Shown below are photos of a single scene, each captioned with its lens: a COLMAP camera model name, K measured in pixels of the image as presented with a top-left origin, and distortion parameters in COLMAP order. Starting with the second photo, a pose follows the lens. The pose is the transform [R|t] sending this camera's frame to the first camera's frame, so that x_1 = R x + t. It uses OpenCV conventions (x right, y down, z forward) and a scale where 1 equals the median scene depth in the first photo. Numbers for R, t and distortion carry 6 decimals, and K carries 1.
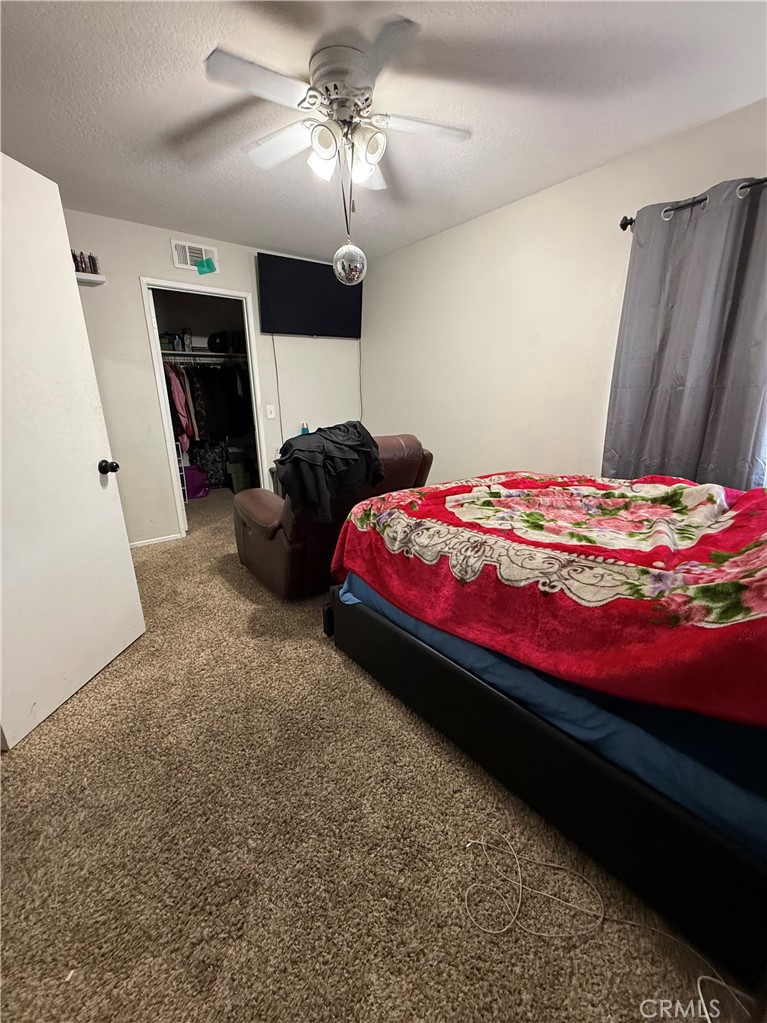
lens RADIAL K [[408.7, 0, 381.1], [0, 408.7, 513.2], [0, 0, 1]] dist [-0.002508, 0.002172]
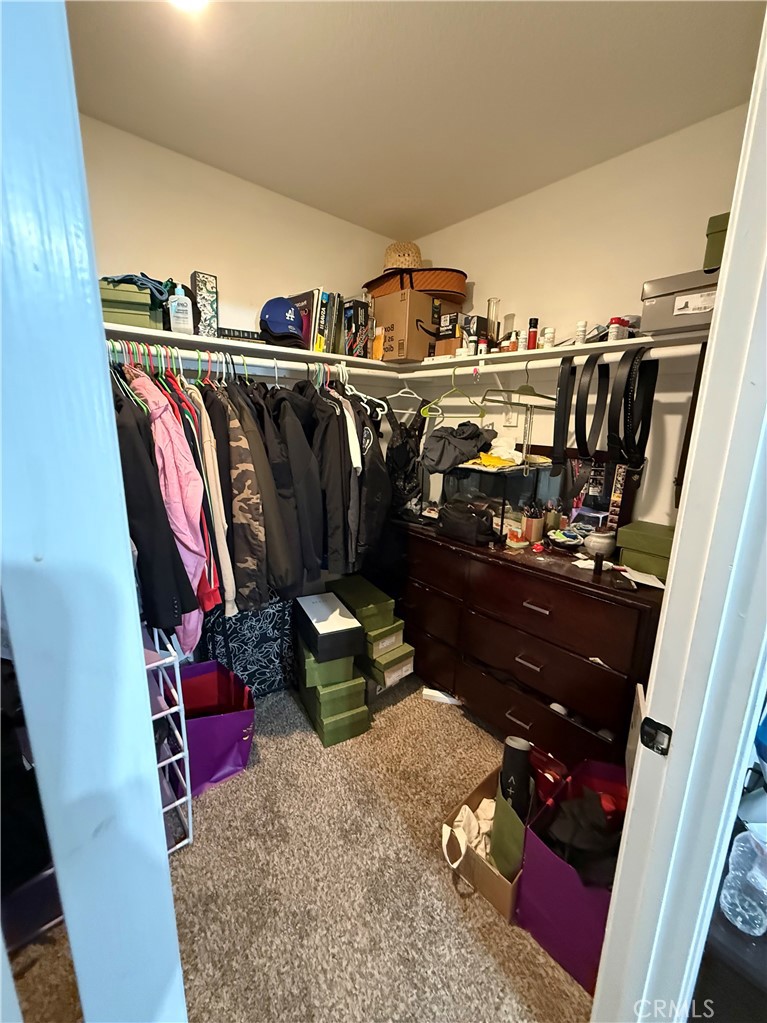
lens RADIAL K [[408.7, 0, 385.2], [0, 408.7, 507.6], [0, 0, 1]] dist [-0.002508, 0.002172]
pose [[0.996498, 0.025163, 0.079741, -0.360289], [-0.020762, 0.998240, -0.055551, -0.245895], [-0.080999, 0.053701, 0.995266, 0.678636]]
